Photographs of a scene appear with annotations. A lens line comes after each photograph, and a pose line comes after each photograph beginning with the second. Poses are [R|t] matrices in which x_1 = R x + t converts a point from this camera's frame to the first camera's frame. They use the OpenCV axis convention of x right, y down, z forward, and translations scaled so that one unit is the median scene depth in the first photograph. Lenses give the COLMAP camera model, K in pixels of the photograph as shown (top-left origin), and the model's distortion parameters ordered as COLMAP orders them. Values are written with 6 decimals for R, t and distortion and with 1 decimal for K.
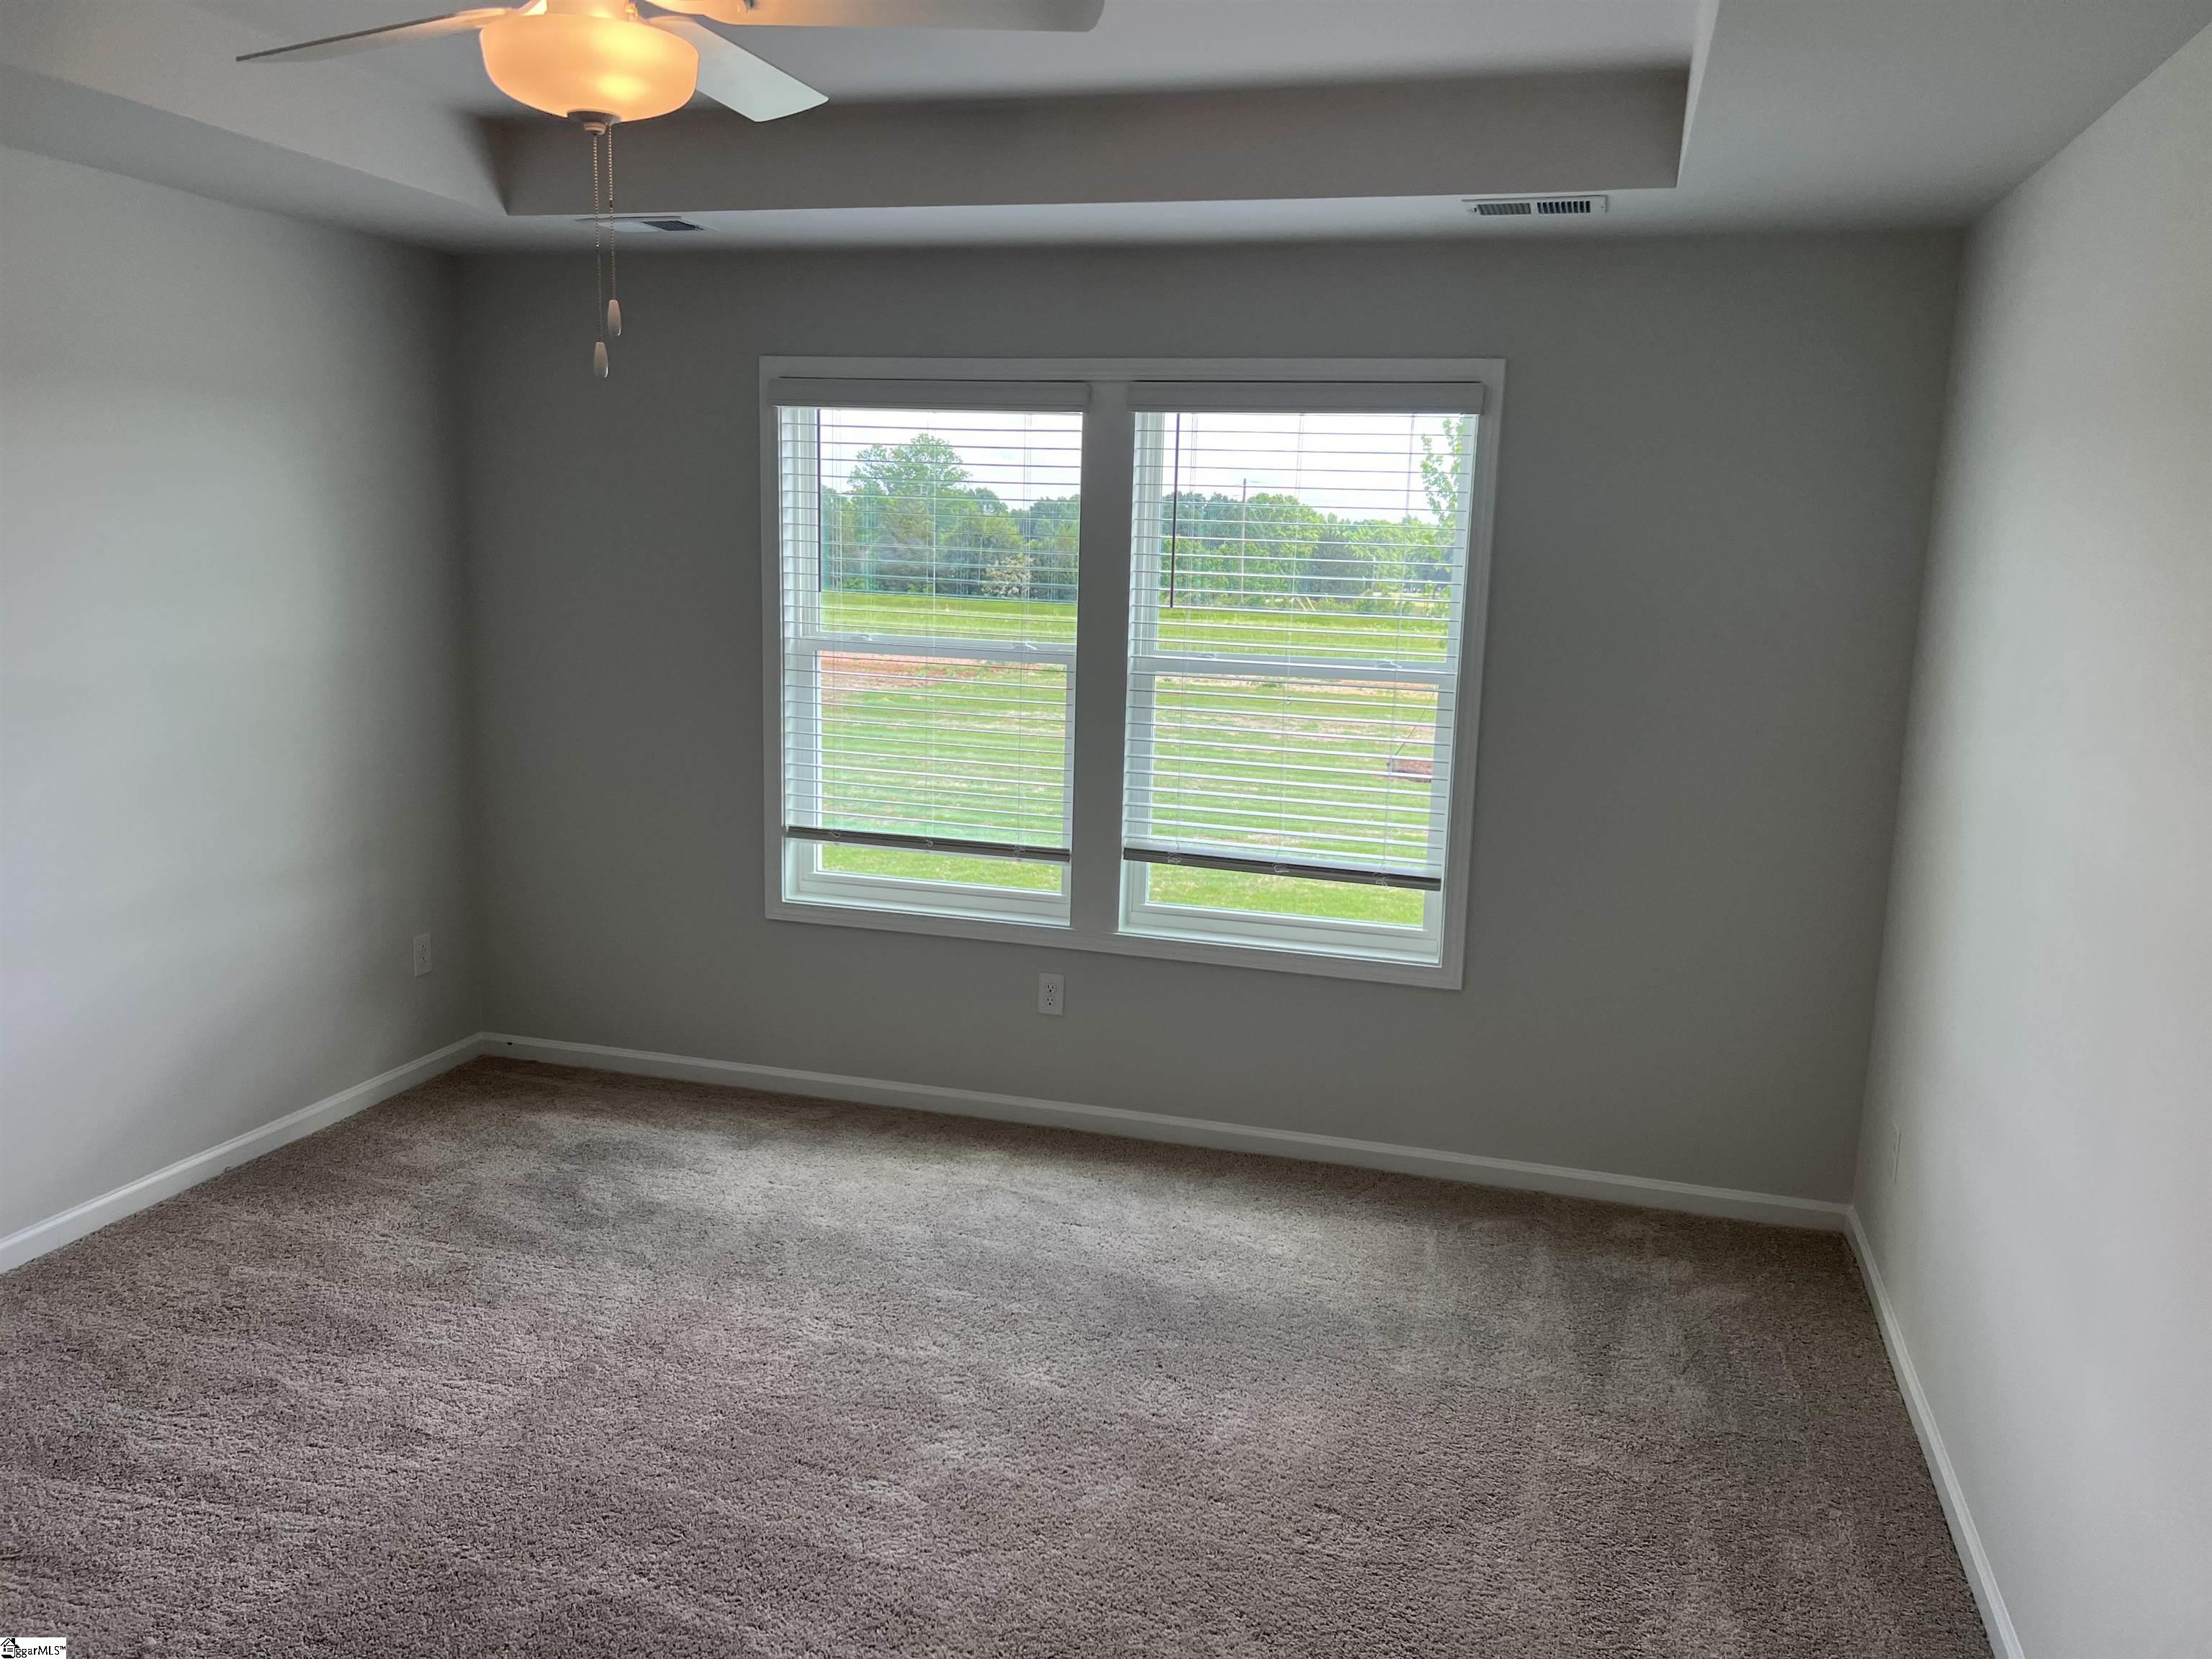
lens RADIAL K [[1587.5, 0, 1106.0], [0, 1587.5, 829.5], [0, 0, 1]] dist [0.046616, -0.050888]
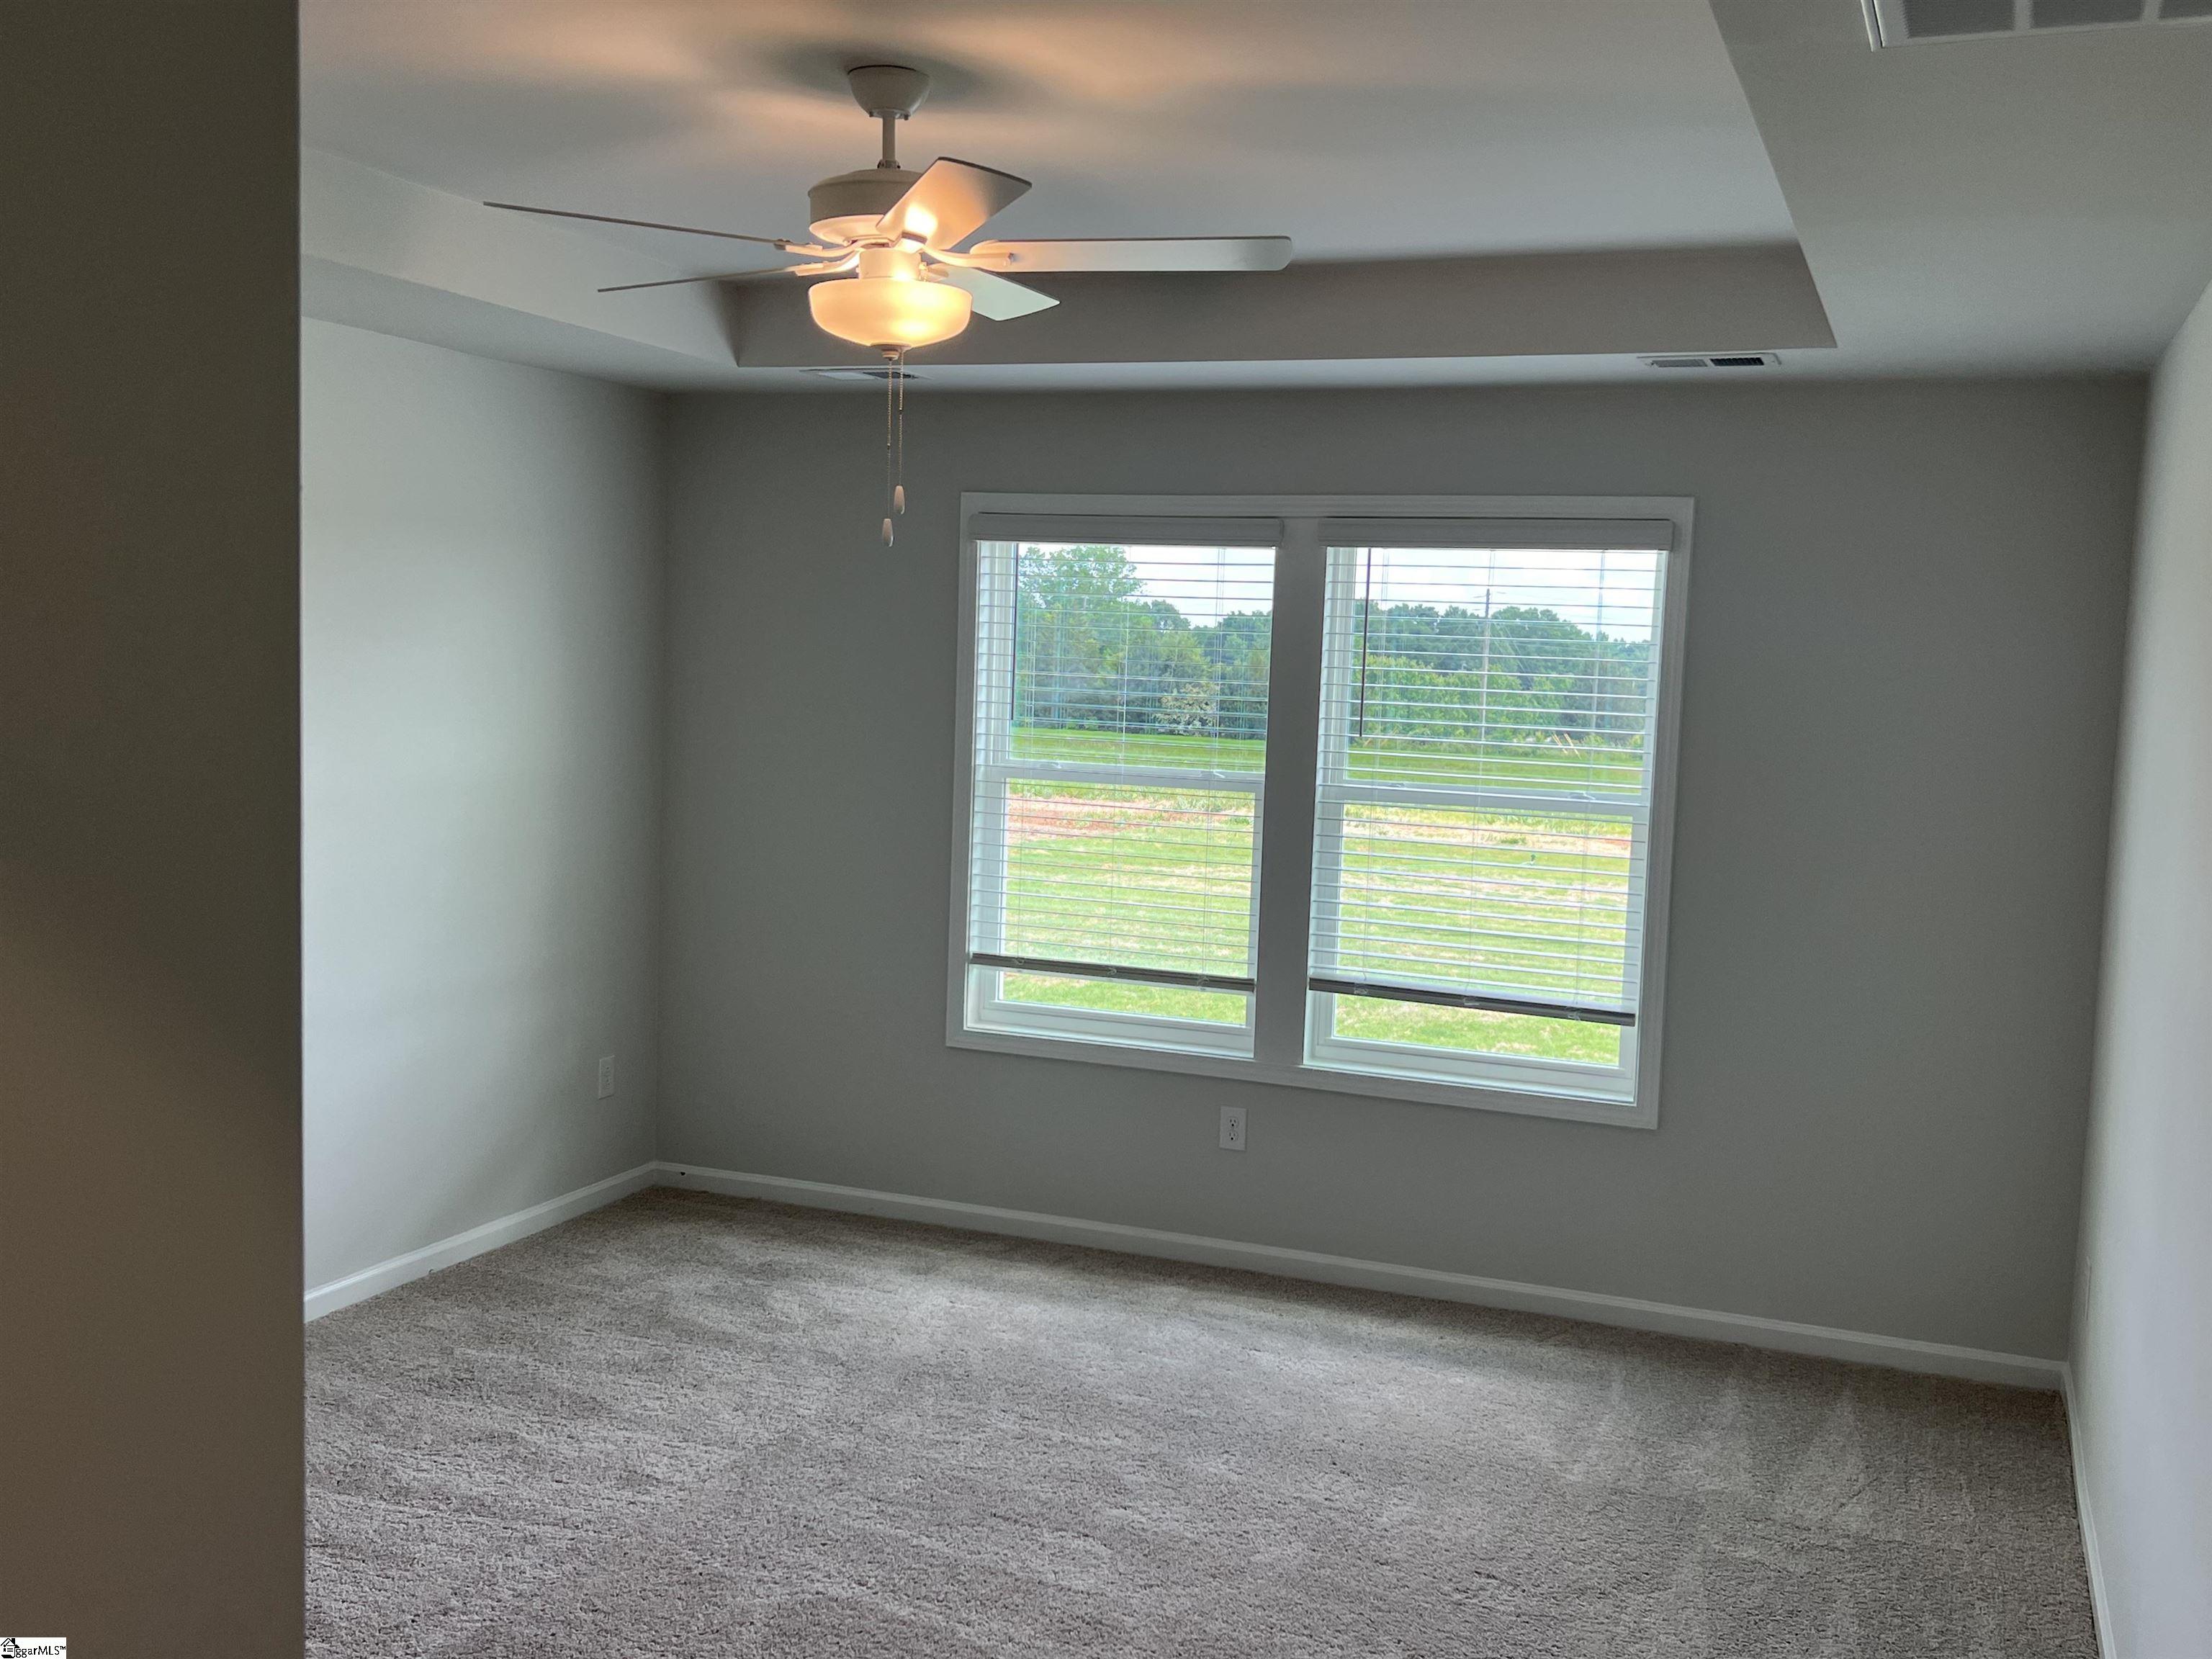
lens RADIAL K [[1972.3, 0, 1106.0], [0, 1972.3, 829.5], [0, 0, 1]] dist [-0.001177, -0.005992]
pose [[0.994682, 0.013330, -0.102127, 0.009867], [-0.023096, 0.995205, -0.095044, 0.044311], [0.100370, 0.096898, 0.990221, -0.267506]]
